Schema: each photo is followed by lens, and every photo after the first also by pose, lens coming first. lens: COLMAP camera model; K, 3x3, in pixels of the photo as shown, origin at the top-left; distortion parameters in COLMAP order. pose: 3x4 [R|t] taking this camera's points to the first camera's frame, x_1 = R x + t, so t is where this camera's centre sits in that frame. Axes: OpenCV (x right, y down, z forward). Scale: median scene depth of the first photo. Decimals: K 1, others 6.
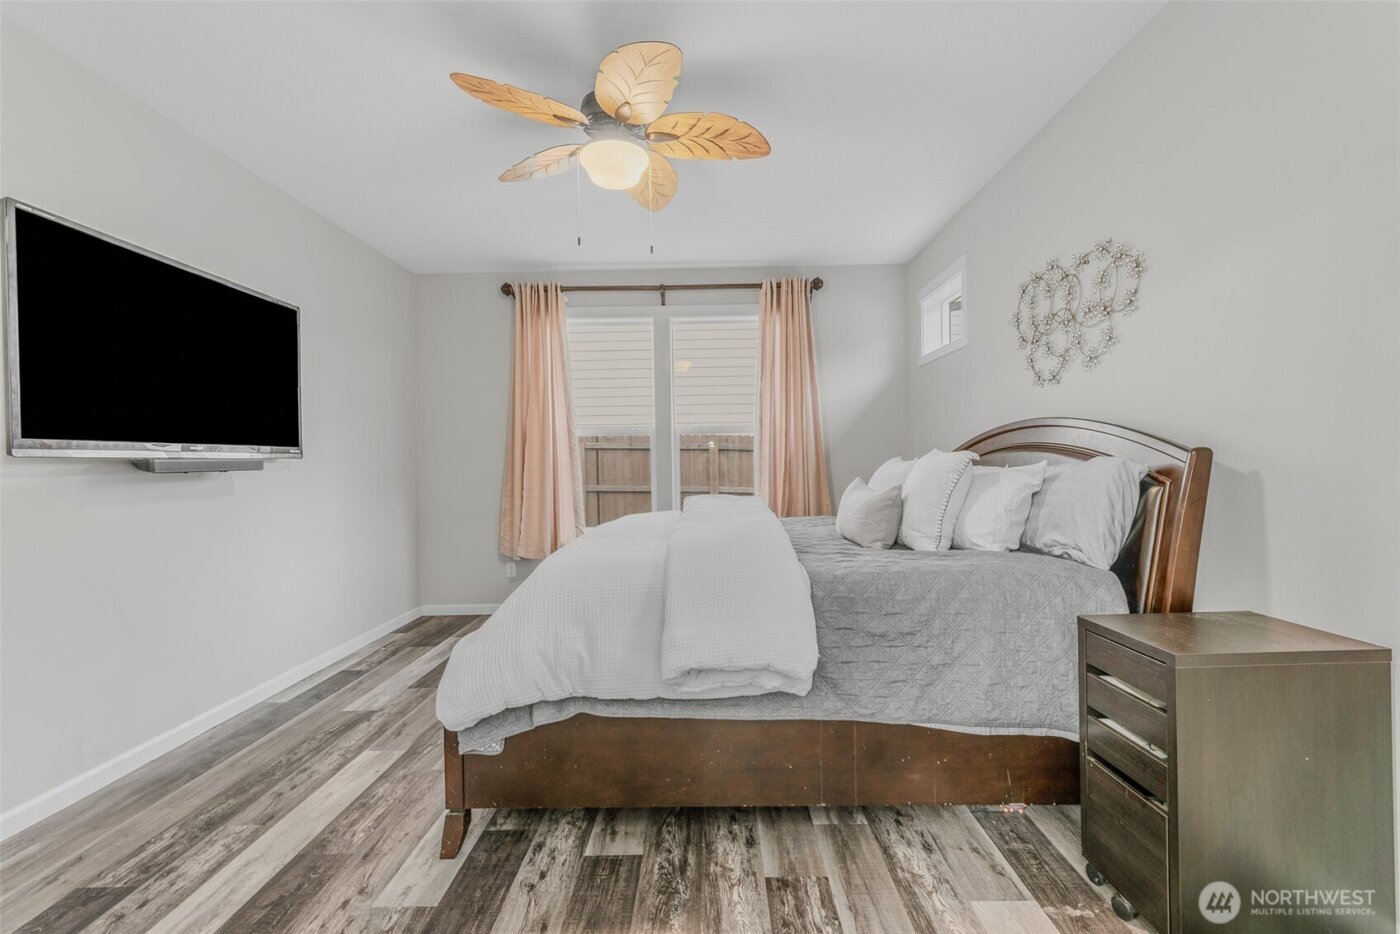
lens RADIAL K [[602.4, 0, 698.9], [0, 602.4, 471.3], [0, 0, 1]] dist [0.011761, -0.000246]
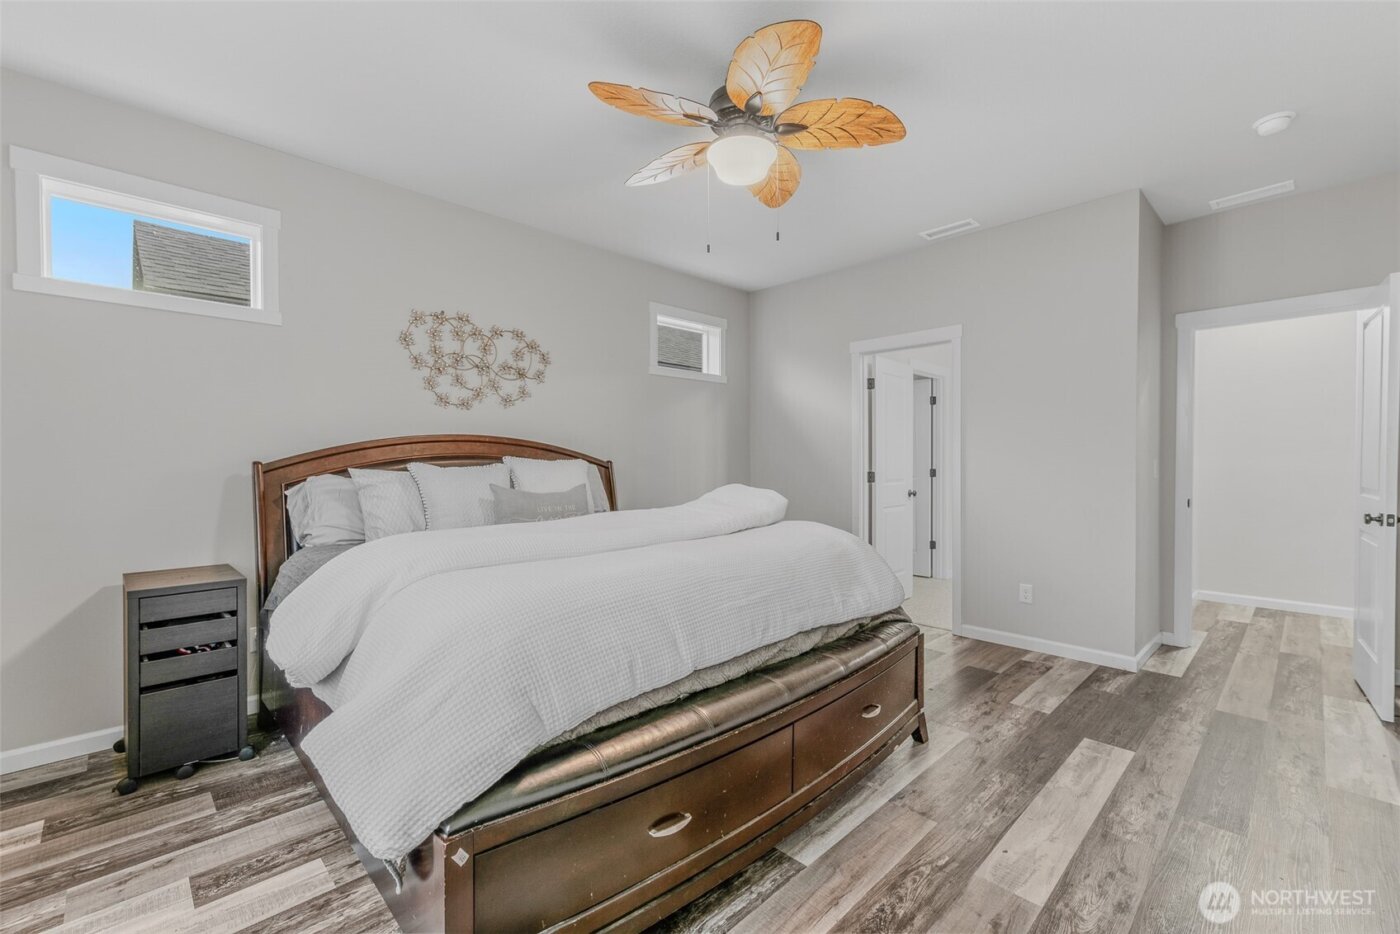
lens RADIAL K [[587.2, 0, 683.8], [0, 587.2, 499.9], [0, 0, 1]] dist [-0.001544, -0.000131]
pose [[-0.693990, -0.032543, 0.719248, -0.733520], [0.022758, 0.997487, 0.067091, -0.025043], [-0.719625, 0.062929, -0.691506, 1.707867]]
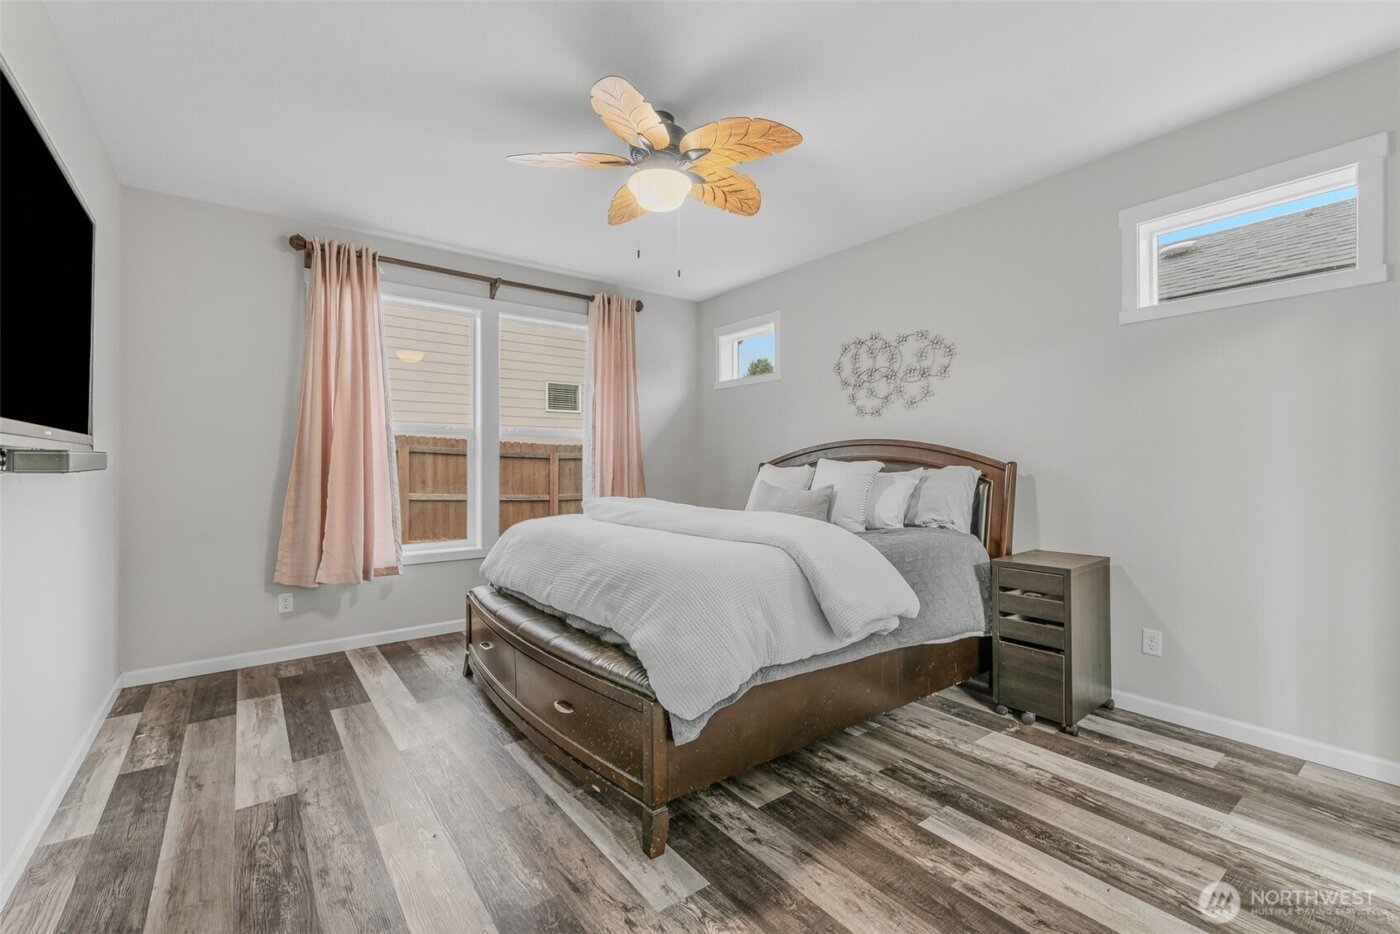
lens RADIAL K [[605.3, 0, 706.3], [0, 605.3, 463.0], [0, 0, 1]] dist [0.012135, -0.000018]
pose [[0.786384, 0.015609, 0.617541, -0.718000], [-0.000809, 0.999706, -0.024237, 0.006459], [-0.617738, 0.018560, 0.786165, 0.102826]]
